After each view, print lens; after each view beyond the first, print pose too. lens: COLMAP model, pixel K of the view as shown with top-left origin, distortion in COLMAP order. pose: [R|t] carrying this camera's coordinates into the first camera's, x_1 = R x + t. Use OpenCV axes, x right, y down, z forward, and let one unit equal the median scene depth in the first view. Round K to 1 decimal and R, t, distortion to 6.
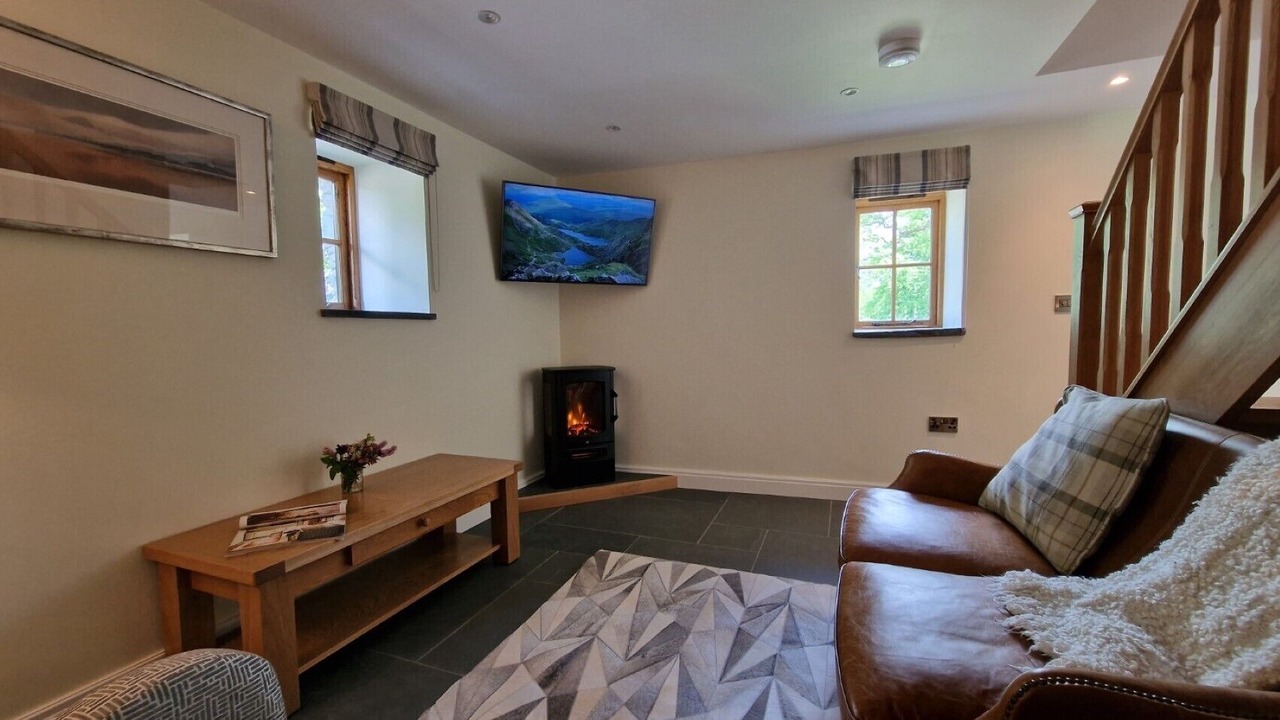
lens RADIAL K [[529.8, 0, 639.7], [0, 529.8, 360.2], [0, 0, 1]] dist [0.002028, 0.000338]
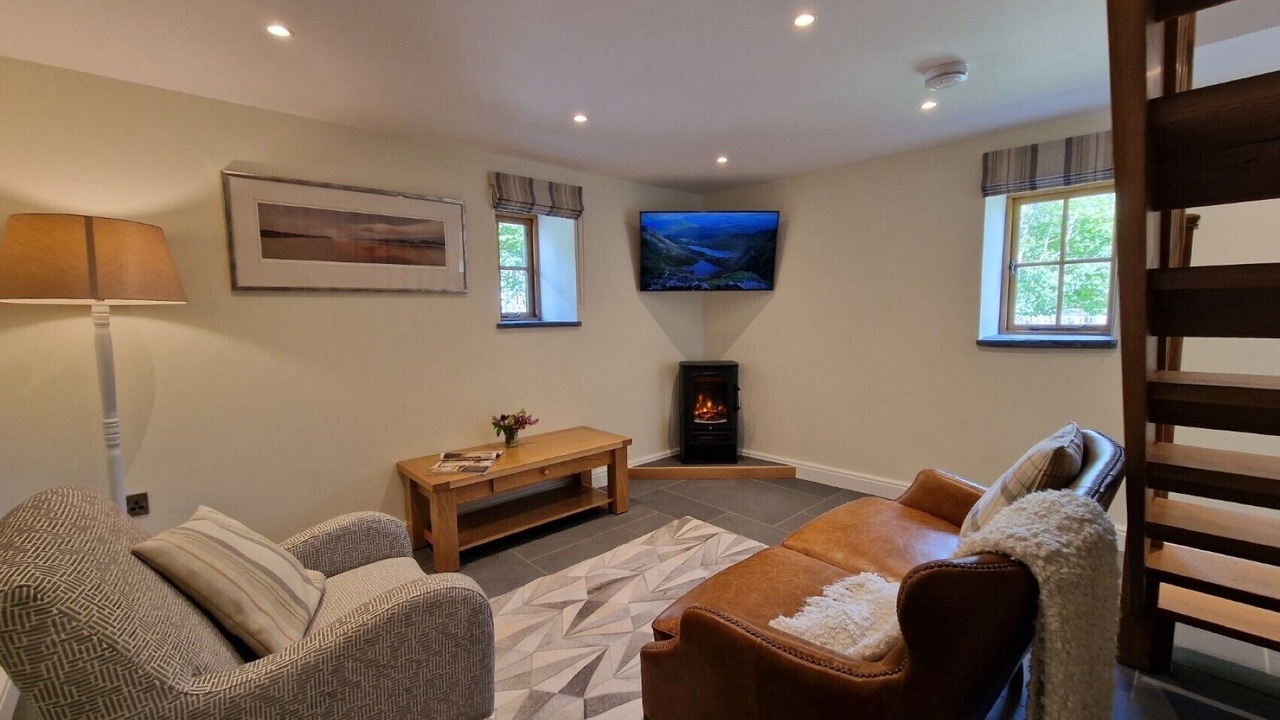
lens RADIAL K [[529.8, 0, 641.3], [0, 529.8, 358.9], [0, 0, 1]] dist [0.002028, 0.000338]
pose [[0.898543, 0.041391, -0.436930, 0.363607], [-0.023086, 0.998622, 0.047126, -0.064900], [0.438278, -0.032257, 0.898260, -0.146015]]
